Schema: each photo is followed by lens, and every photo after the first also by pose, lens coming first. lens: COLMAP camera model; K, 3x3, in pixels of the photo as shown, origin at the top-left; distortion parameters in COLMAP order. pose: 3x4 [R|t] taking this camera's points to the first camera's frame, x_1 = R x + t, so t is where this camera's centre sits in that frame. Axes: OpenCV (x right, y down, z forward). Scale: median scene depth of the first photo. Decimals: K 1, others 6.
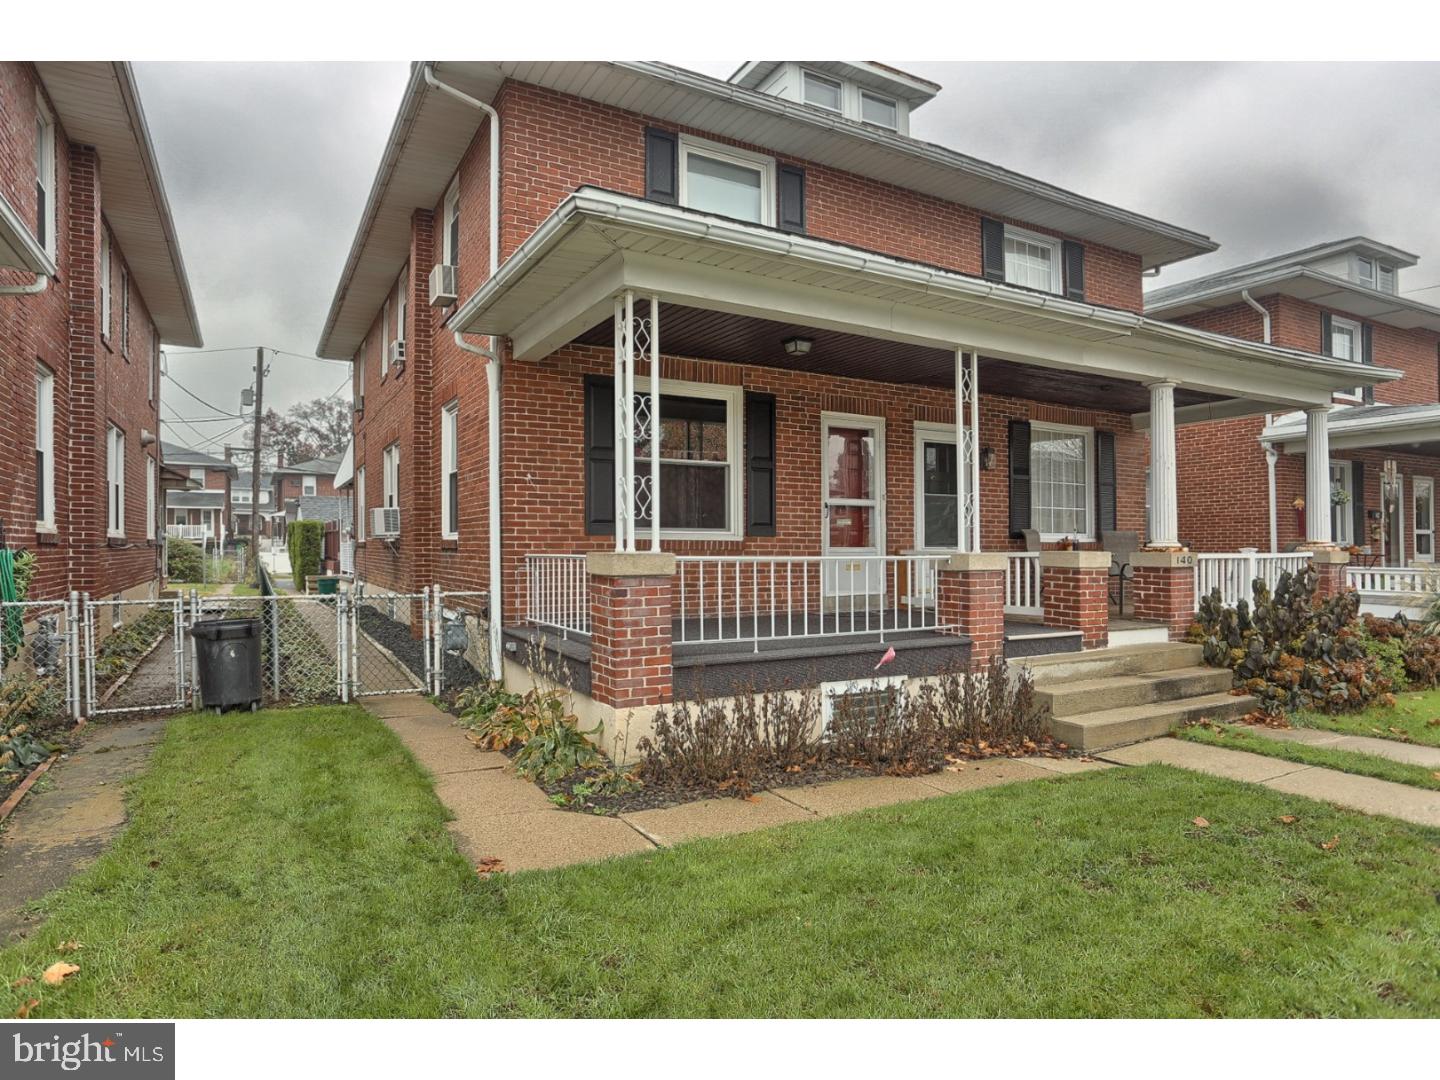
lens RADIAL K [[841.1, 0, 720.0], [0, 841.1, 540.0], [0, 0, 1]] dist [-0.052324, 0.000672]
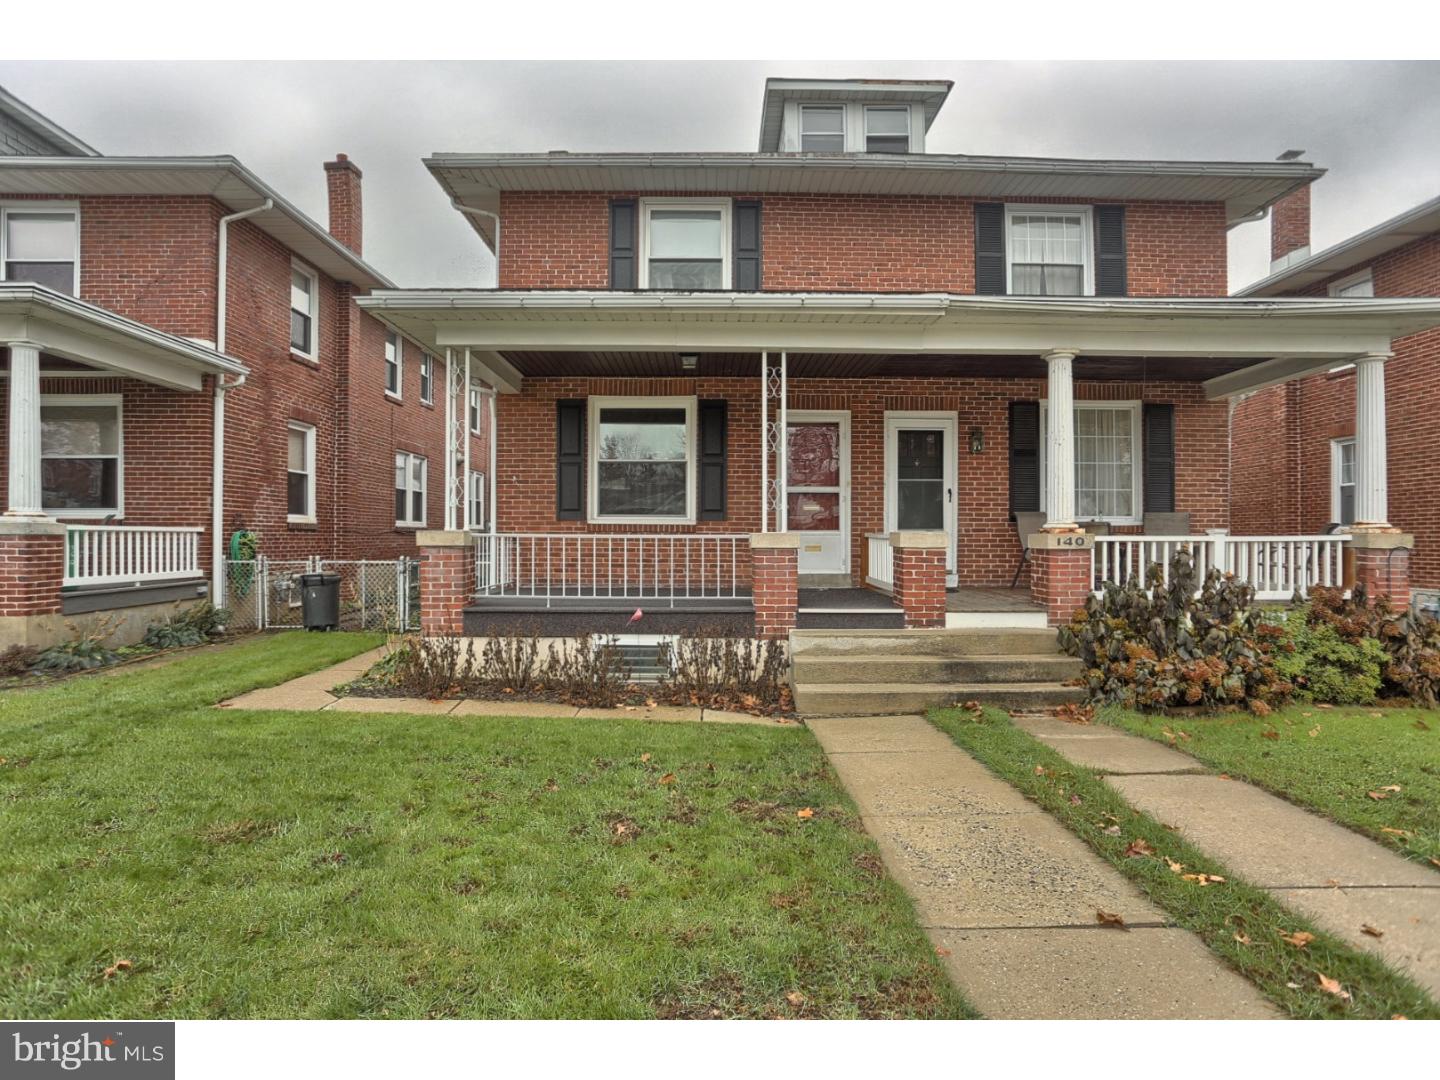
lens RADIAL K [[785.3, 0, 719.8], [0, 785.3, 526.5], [0, 0, 1]] dist [-0.063288, 0.000511]
pose [[0.874968, -0.005974, -0.484144, 0.641466], [0.002349, 0.999964, -0.008095, 0.013562], [0.484175, 0.005945, 0.874951, 0.043496]]
